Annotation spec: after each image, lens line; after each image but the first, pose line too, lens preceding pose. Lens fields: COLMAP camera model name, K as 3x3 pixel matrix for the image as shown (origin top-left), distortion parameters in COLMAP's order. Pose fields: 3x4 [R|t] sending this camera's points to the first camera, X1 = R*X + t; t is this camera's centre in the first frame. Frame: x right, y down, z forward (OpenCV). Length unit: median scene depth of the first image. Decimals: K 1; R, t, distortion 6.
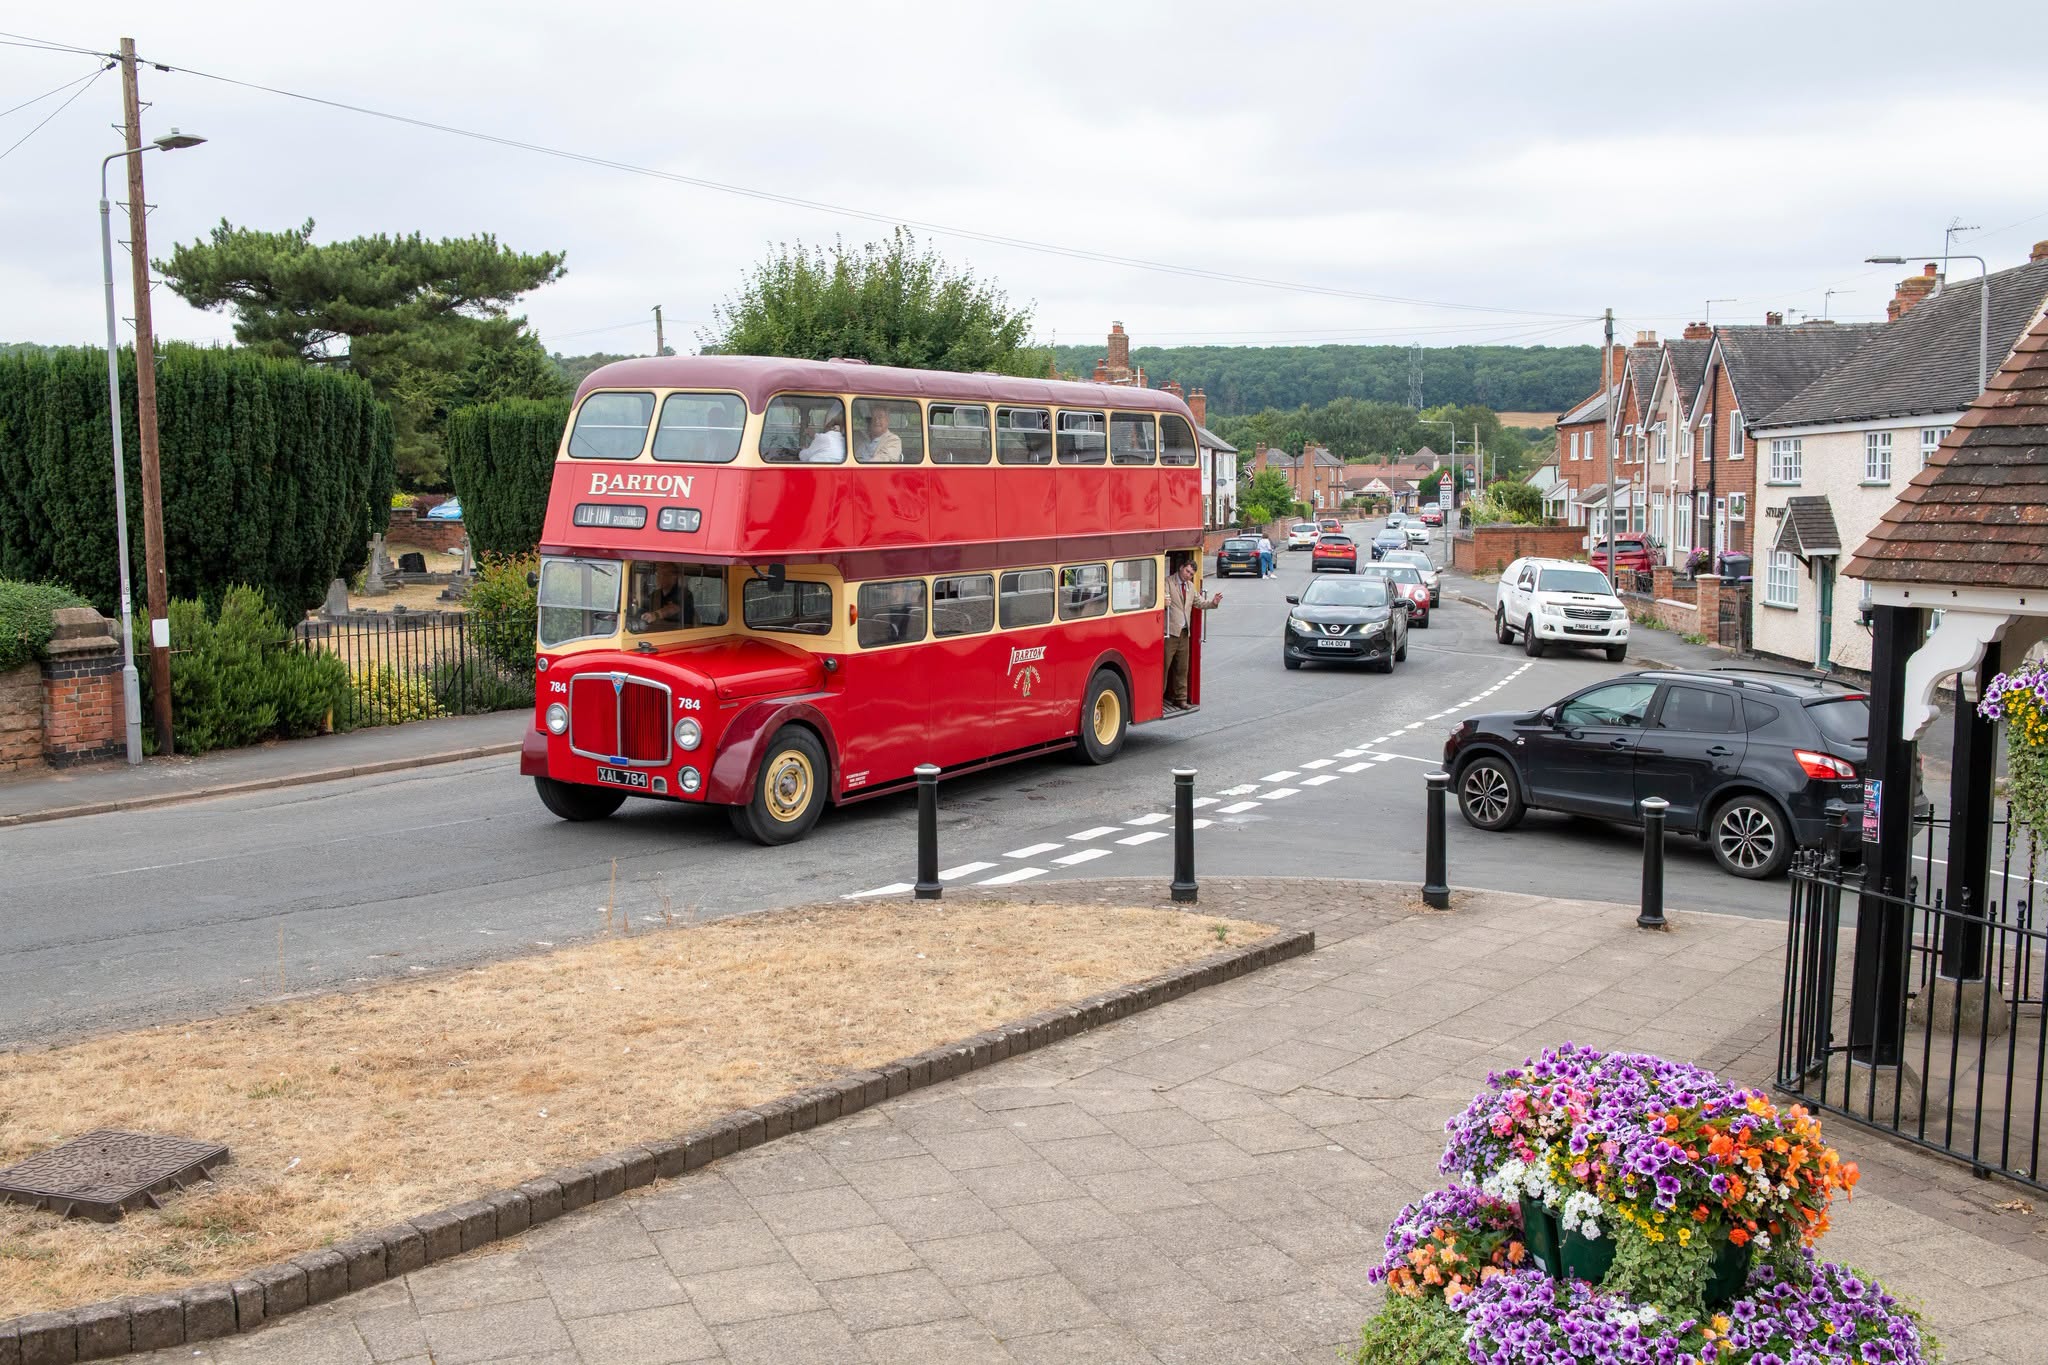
lens RADIAL K [[1920.1, 0, 1023.4], [0, 1920.1, 680.1], [0, 0, 1]] dist [0.043684, 0.002002]
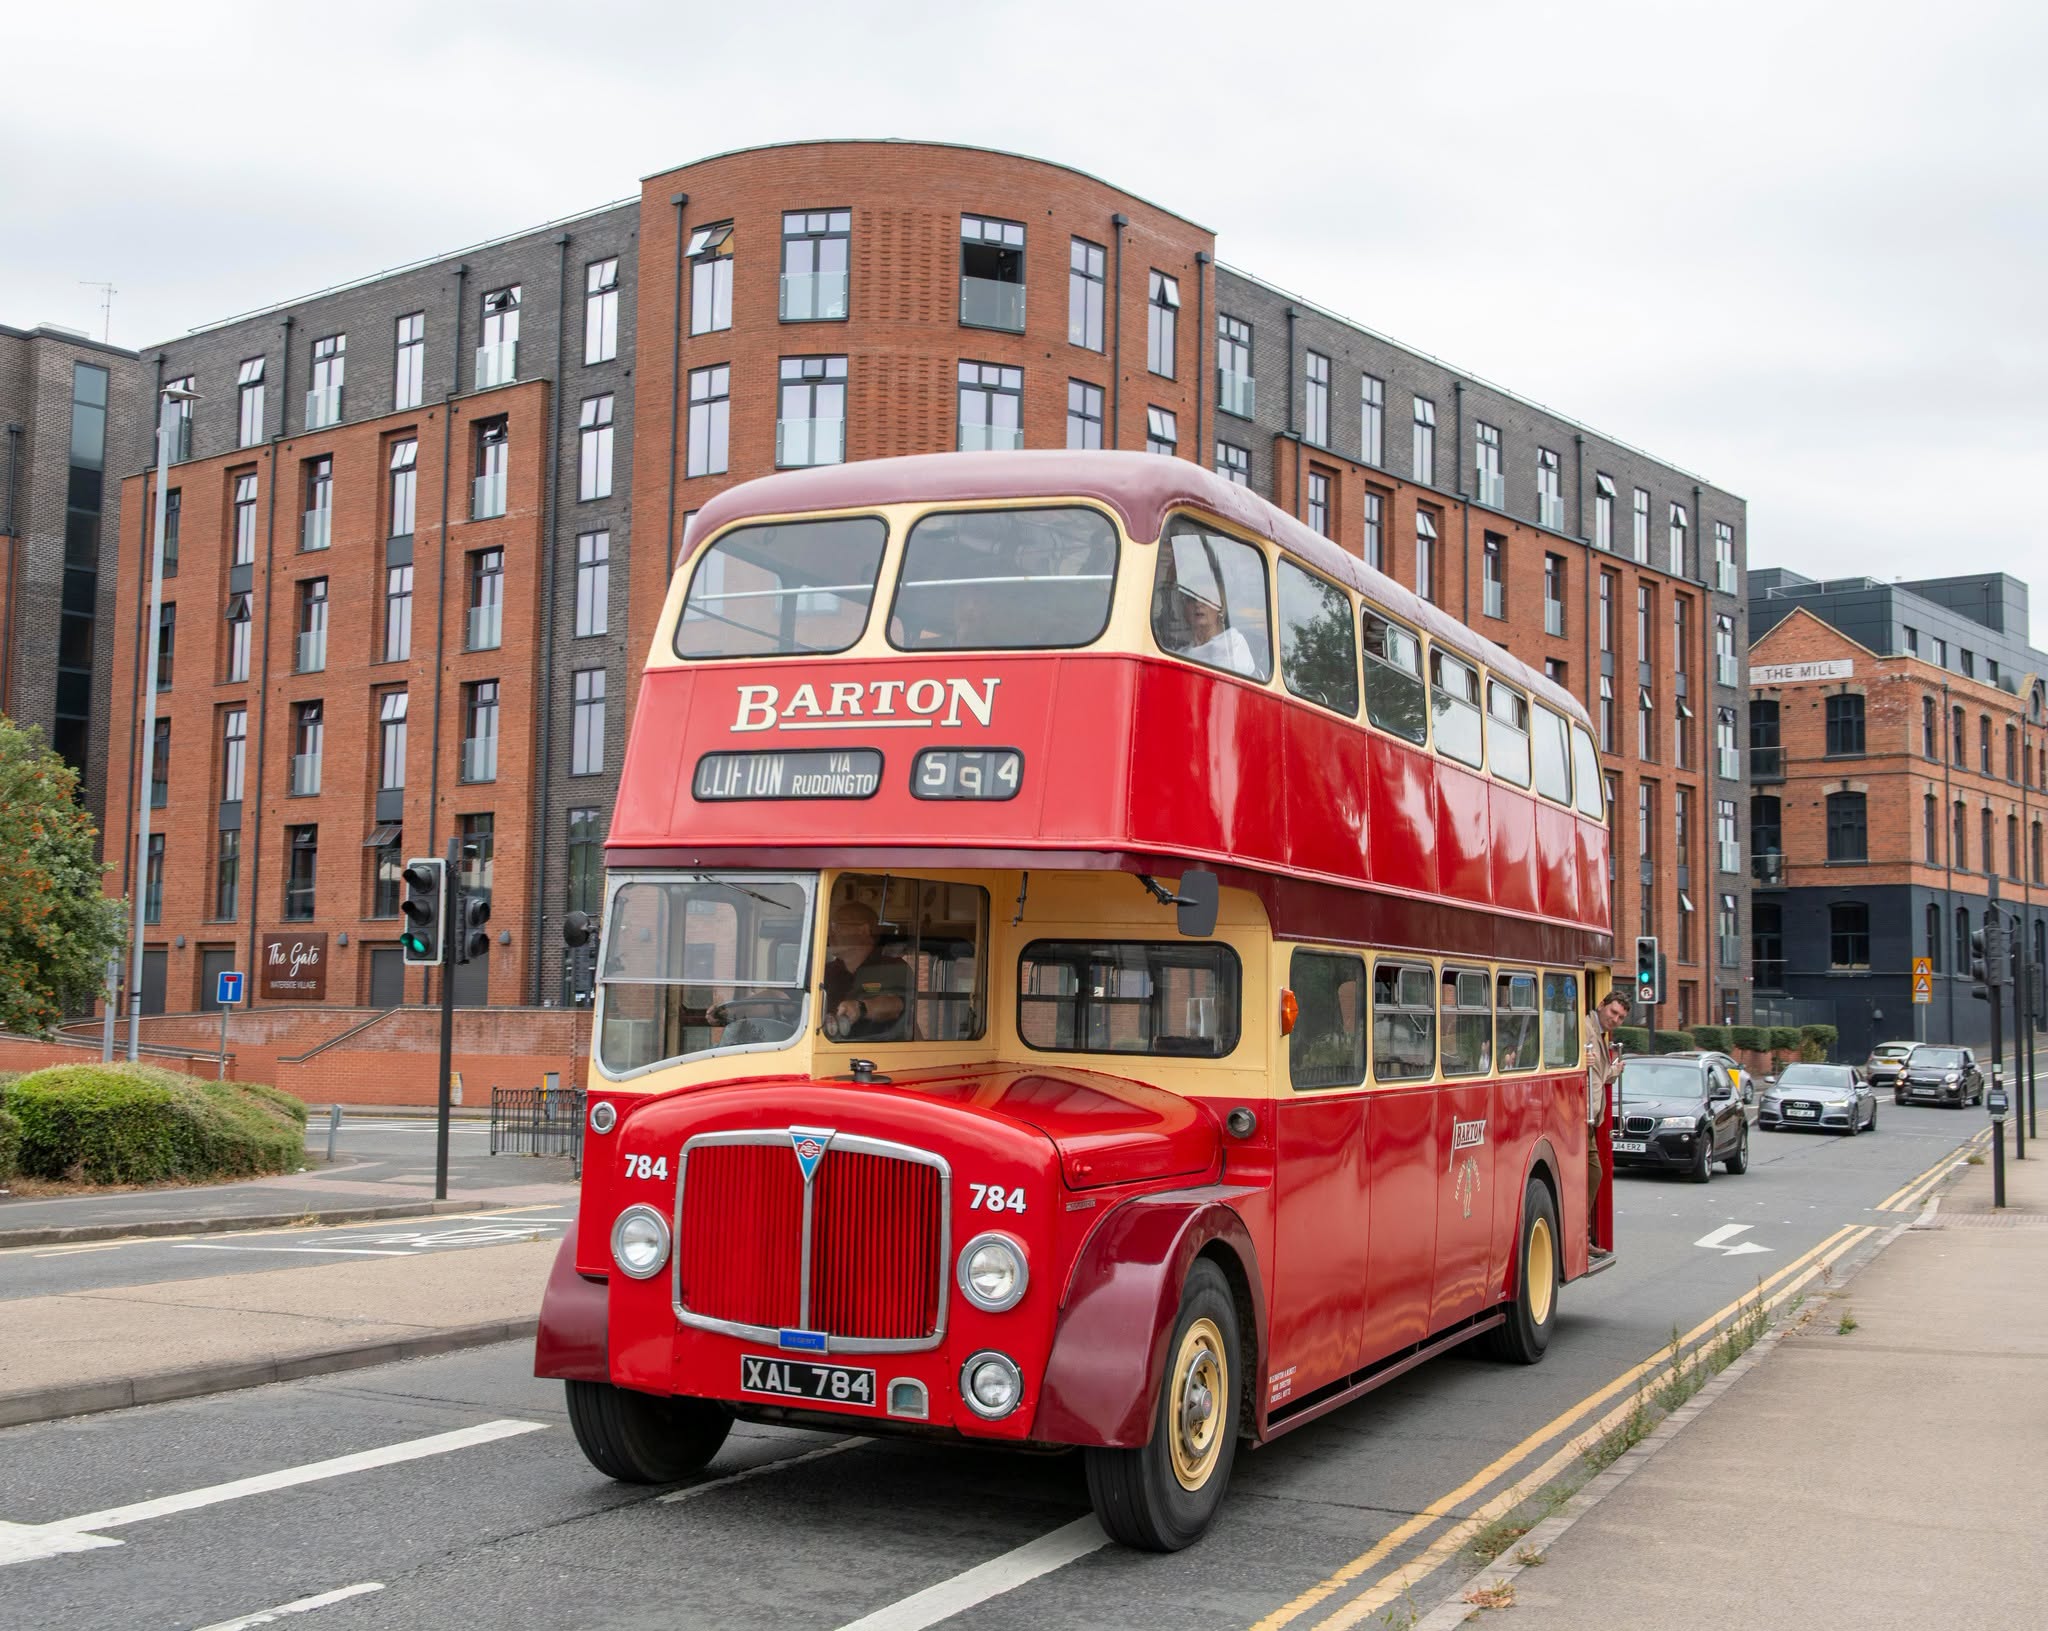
lens RADIAL K [[2393.2, 0, 984.5], [0, 2393.2, 772.0], [0, 0, 1]] dist [0.008860, 0.005477]
pose [[0.996442, 0.016834, 0.082587, -0.215846], [0.000446, 0.978785, -0.204891, 0.027596], [-0.084284, 0.204199, 0.975294, 0.458706]]
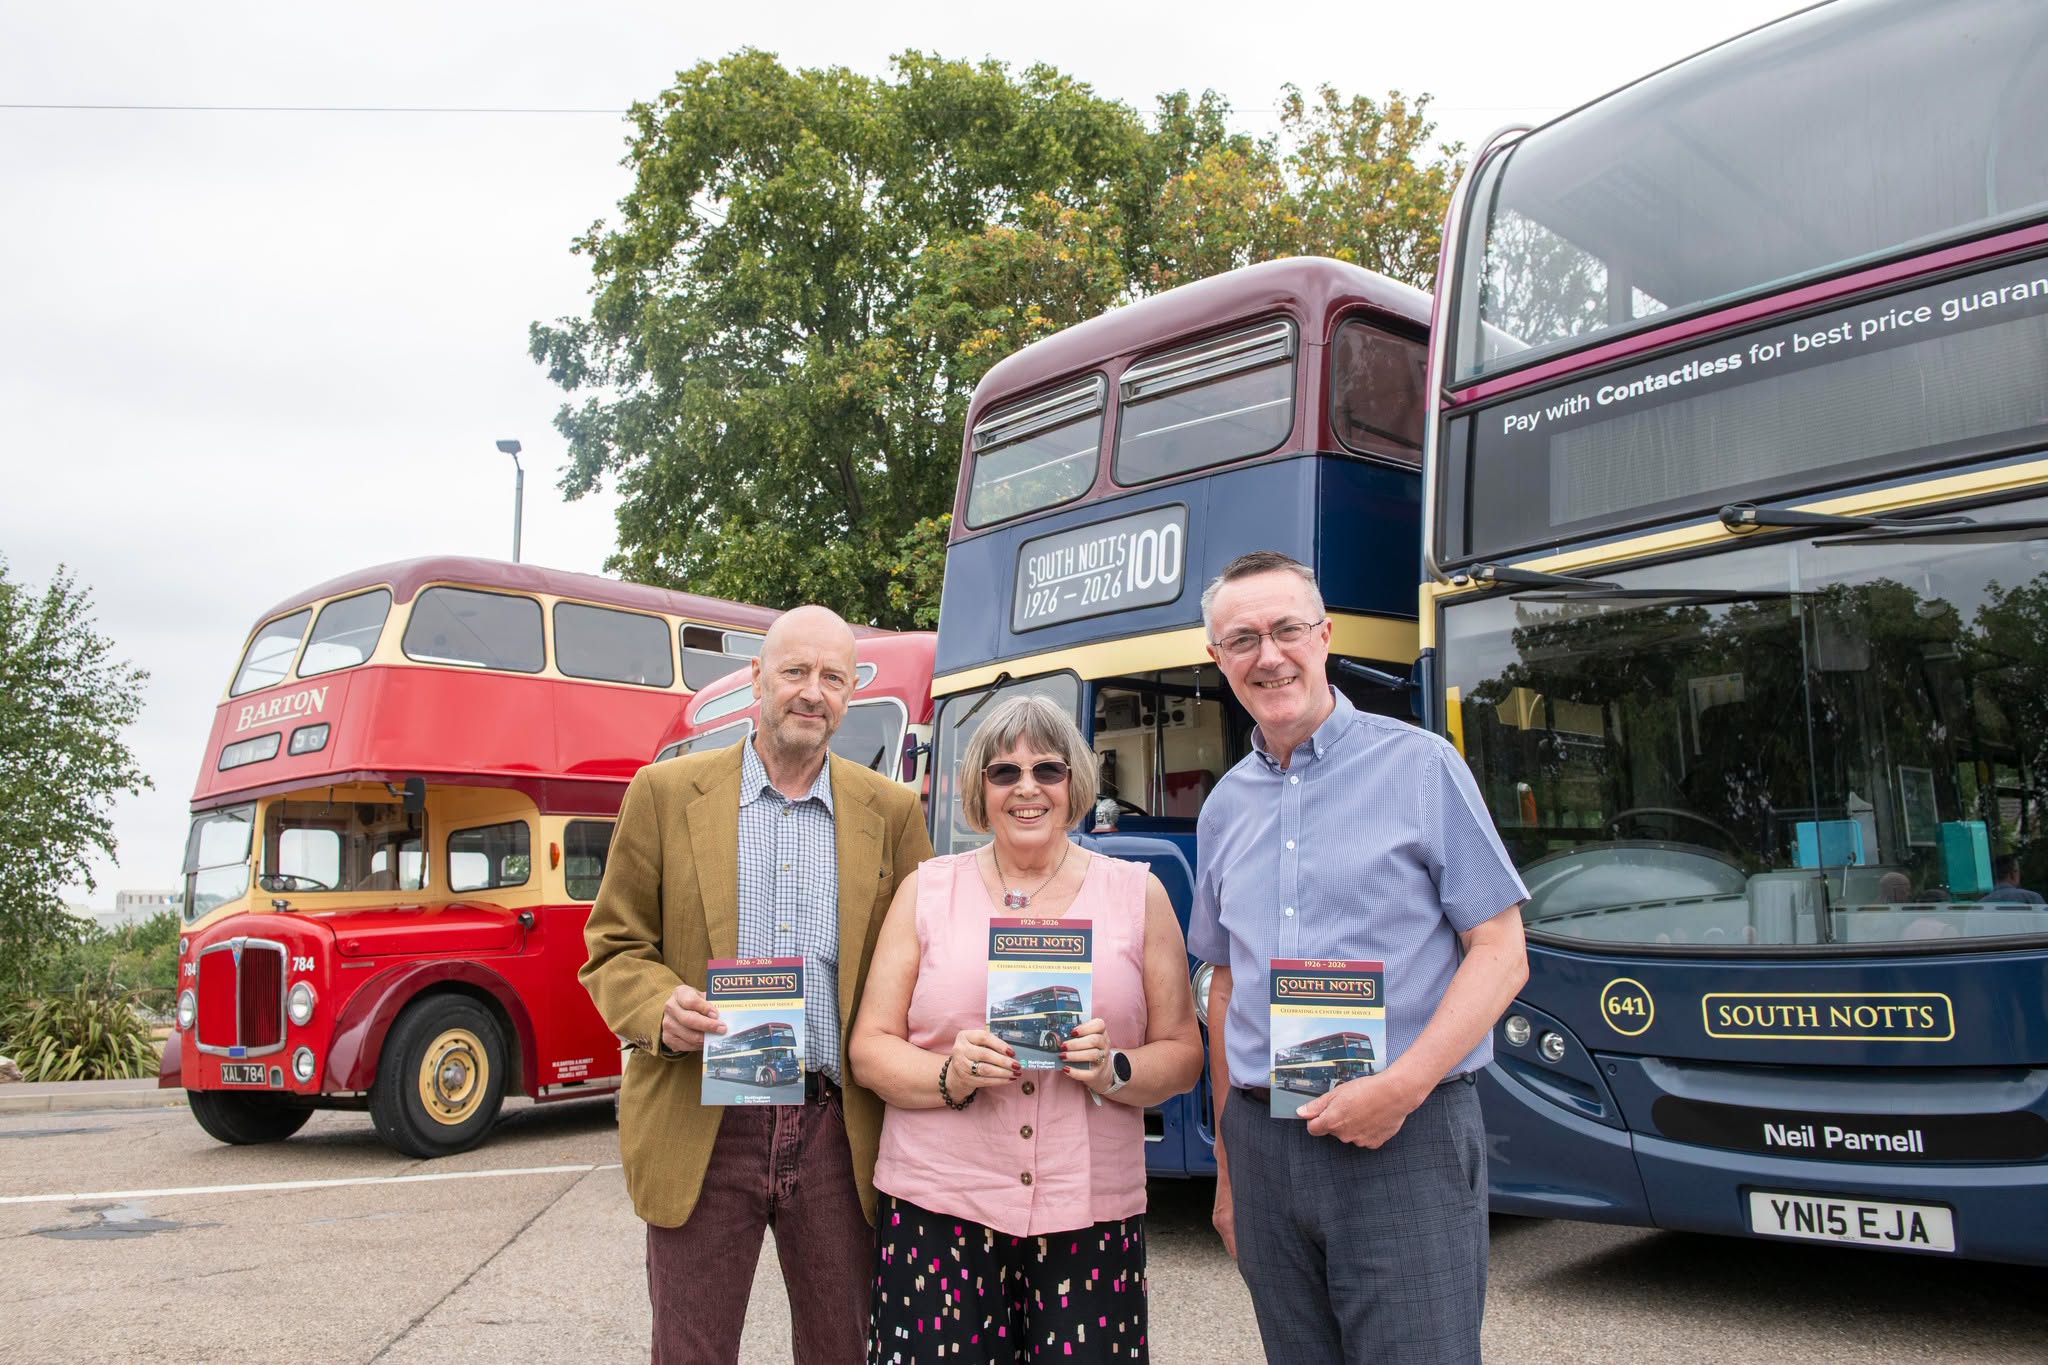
lens RADIAL K [[1642.9, 0, 1017.7], [0, 1642.9, 678.5], [0, 0, 1]] dist [-0.016461, -0.012172]
pose [[0.990582, -0.098587, -0.095019, 0.182309], [0.068651, 0.958034, -0.278314, 0.103092], [0.118469, 0.269170, 0.955779, 0.361104]]
